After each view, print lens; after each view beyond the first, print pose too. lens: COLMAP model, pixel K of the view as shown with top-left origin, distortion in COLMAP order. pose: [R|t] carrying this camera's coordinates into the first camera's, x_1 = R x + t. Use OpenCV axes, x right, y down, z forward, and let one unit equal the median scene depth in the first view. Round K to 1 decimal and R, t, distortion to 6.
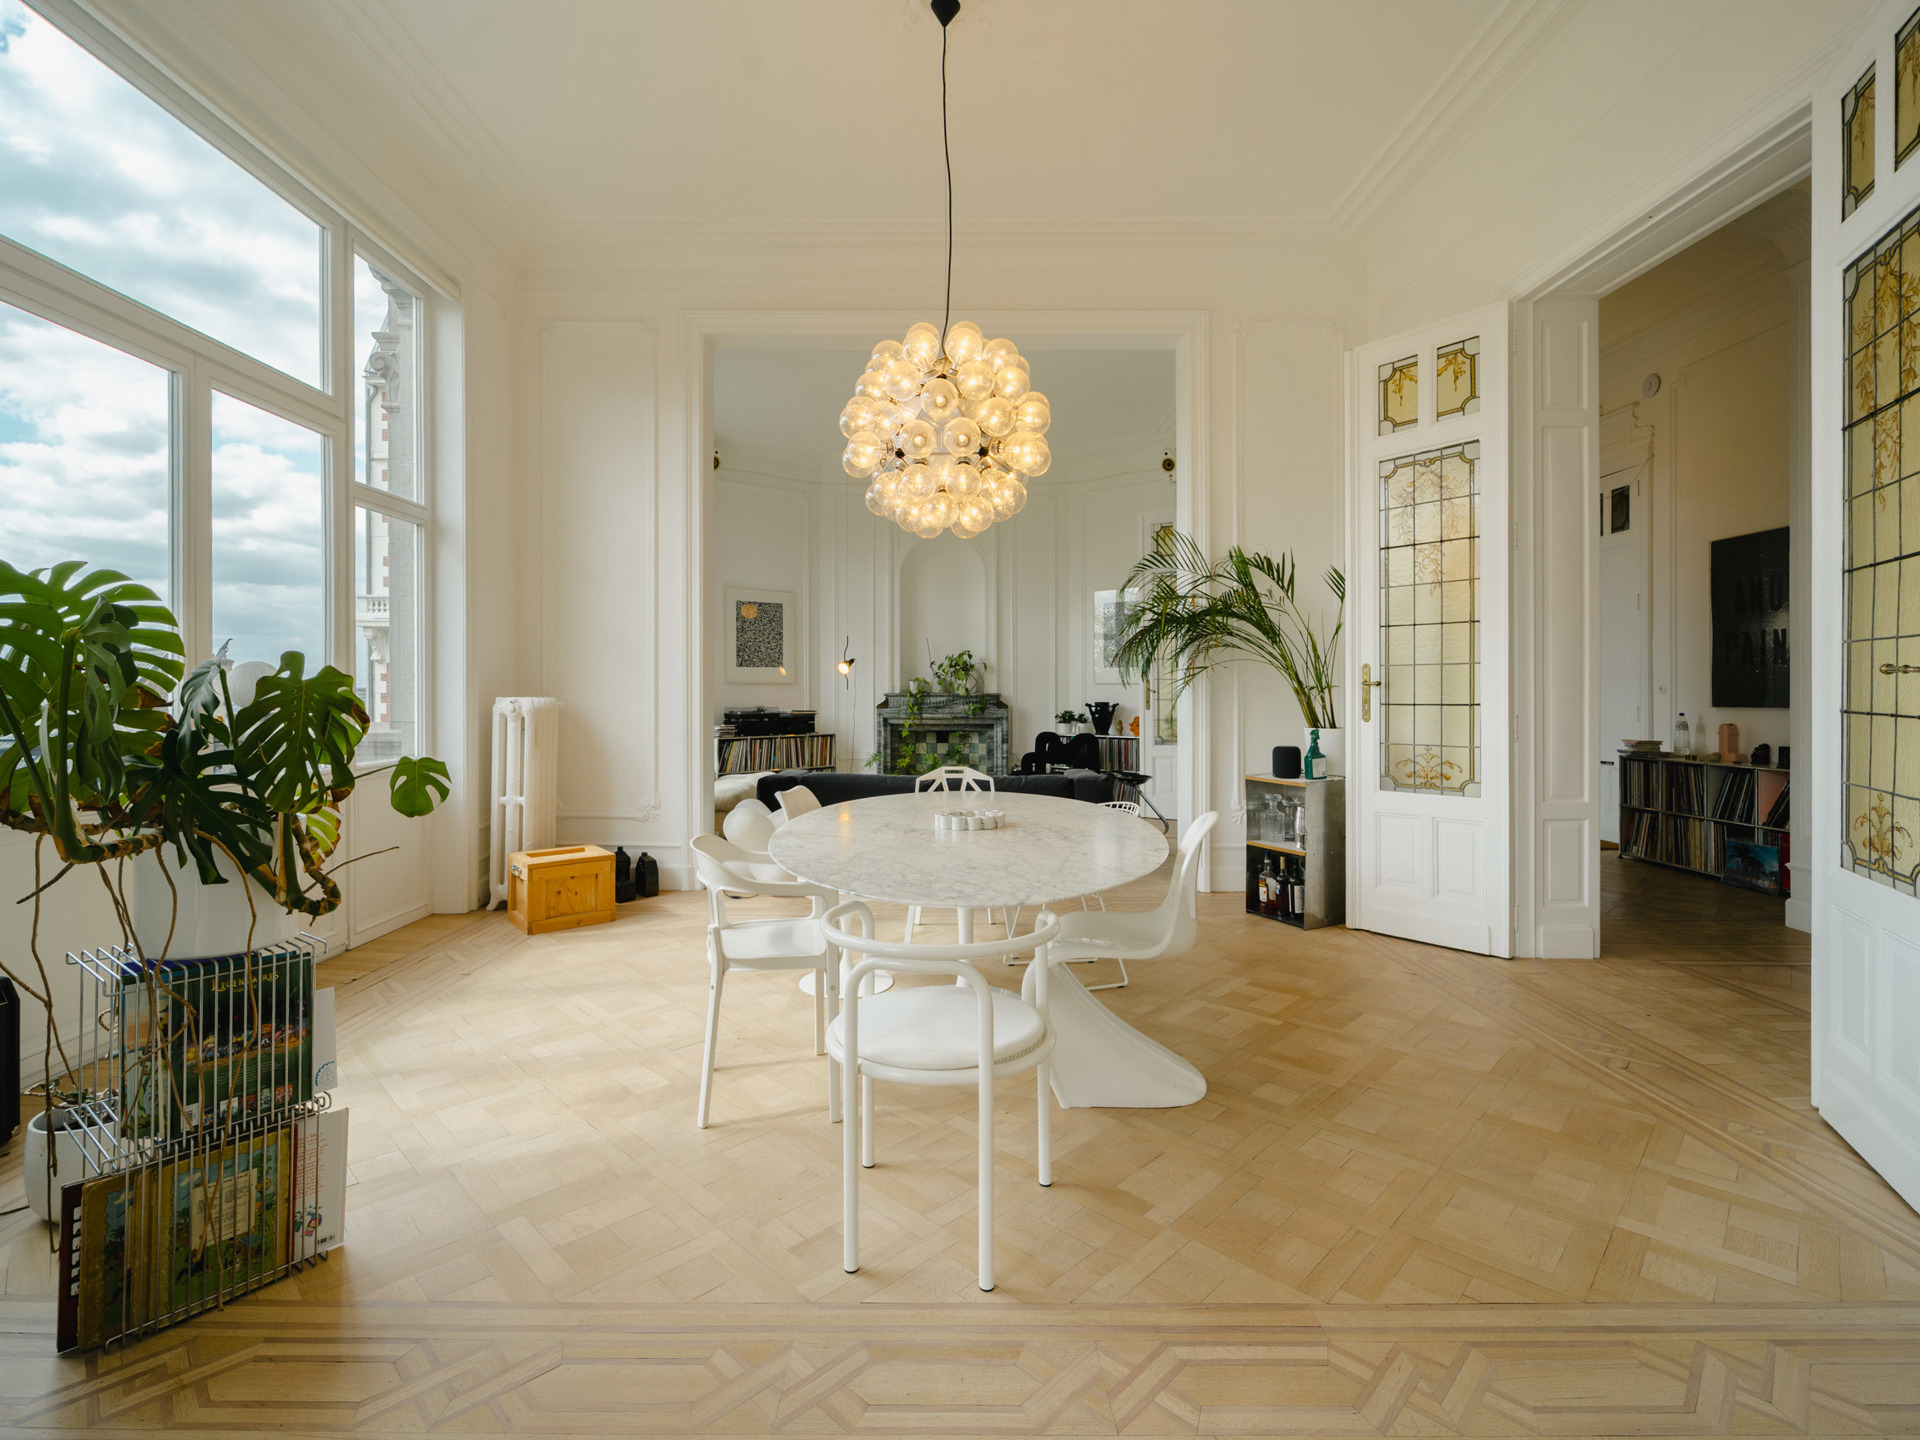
lens RADIAL K [[716.1, 0, 928.5], [0, 716.1, 691.0], [0, 0, 1]] dist [0.001677, -0.000876]
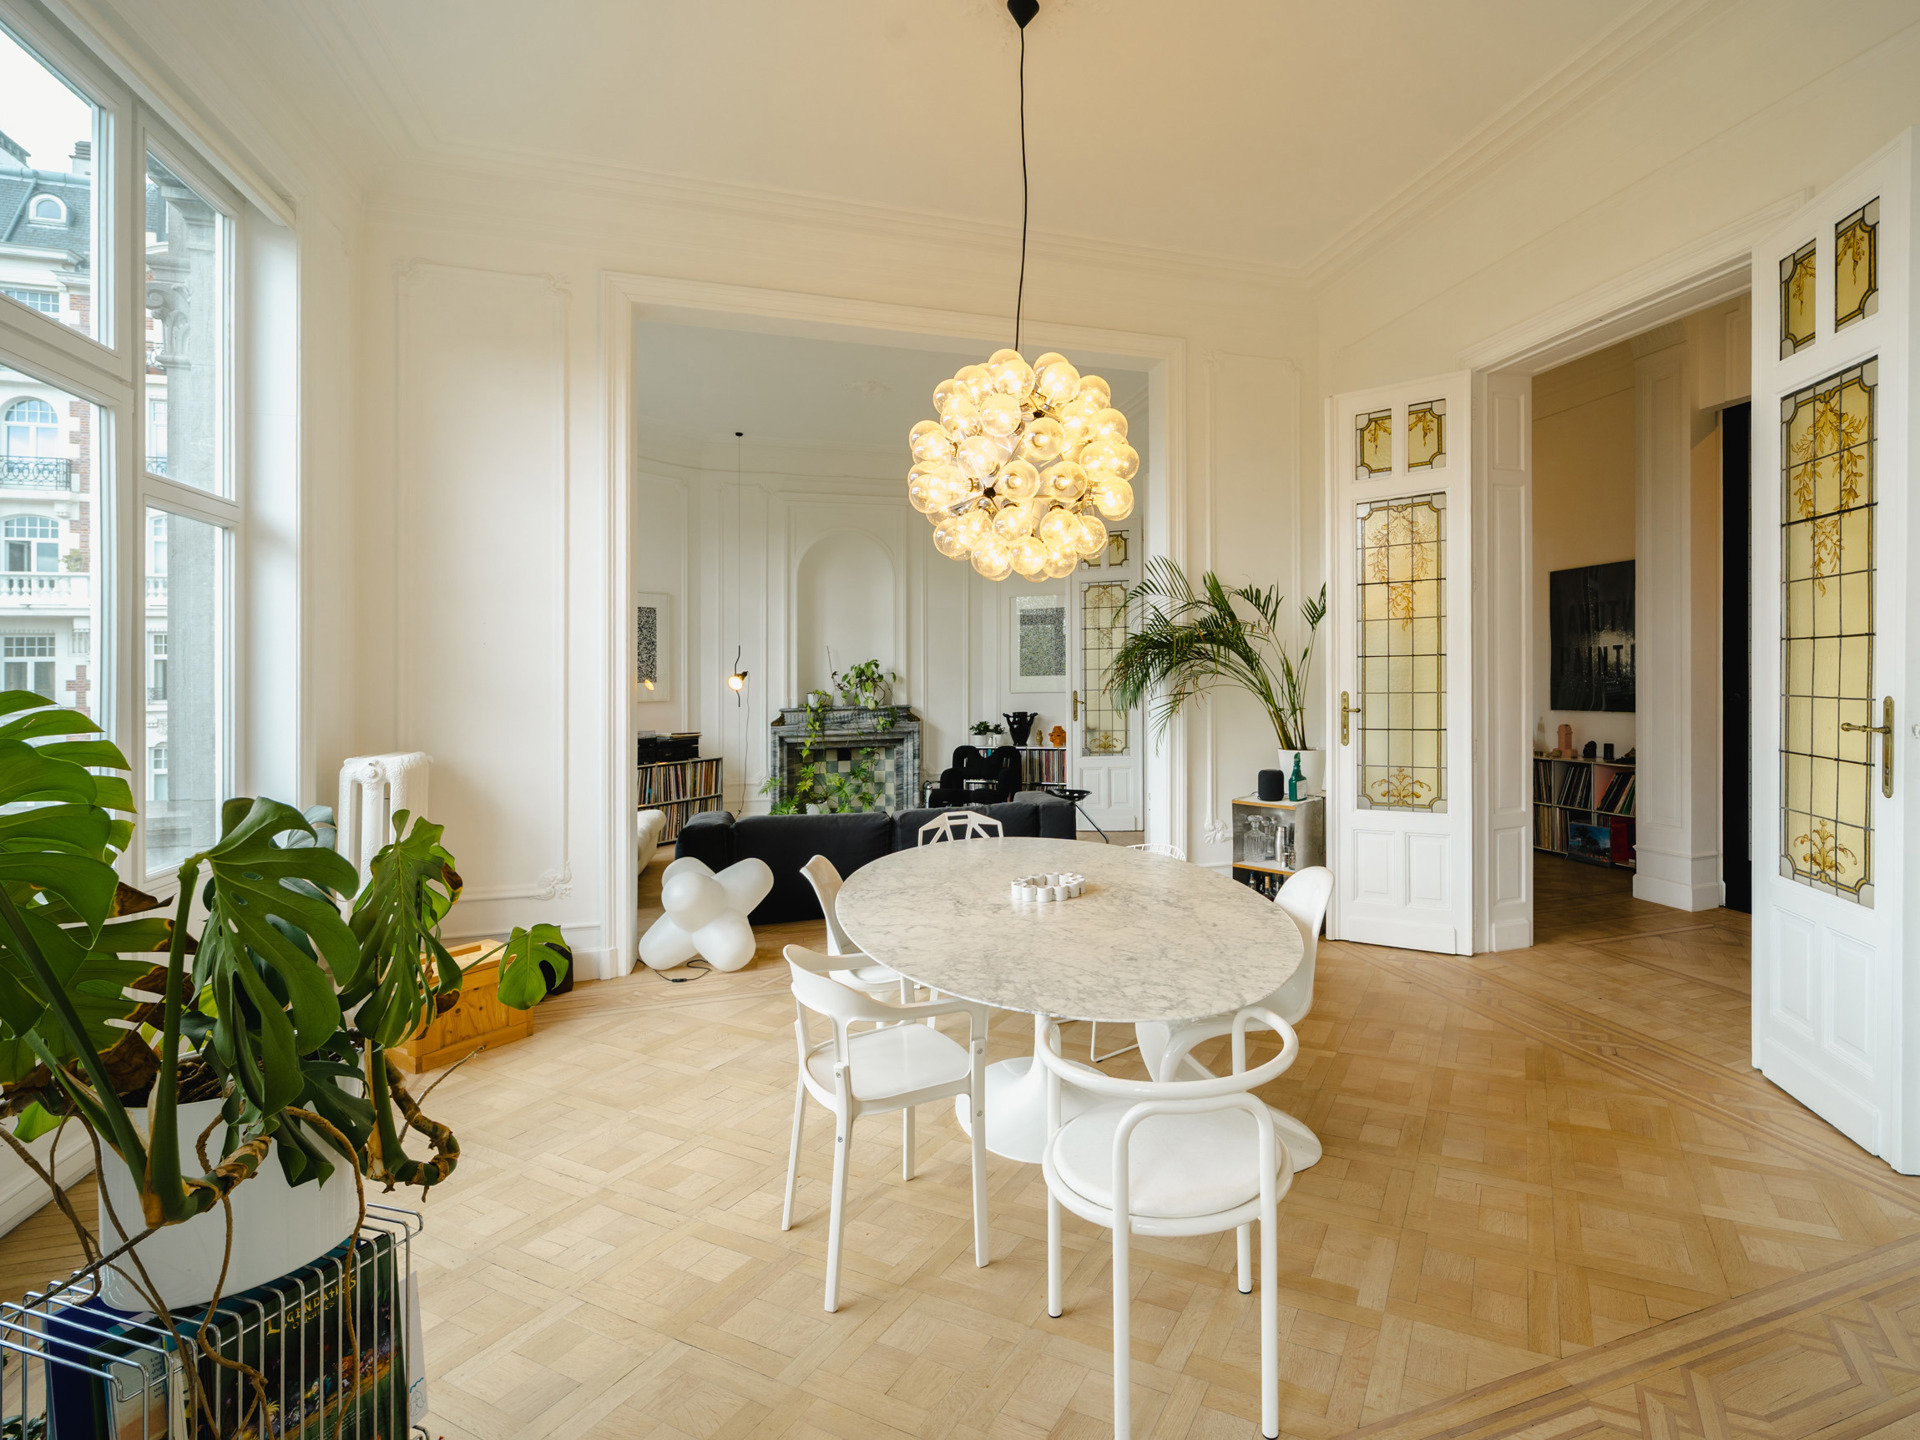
lens RADIAL K [[767.6, 0, 964.6], [0, 767.6, 674.8], [0, 0, 1]] dist [0.000168, 0.000152]
pose [[0.960278, -0.022614, 0.278128, -0.256771], [0.024120, 0.999707, -0.001993, -0.076643], [-0.278001, 0.008622, 0.960542, 0.064644]]
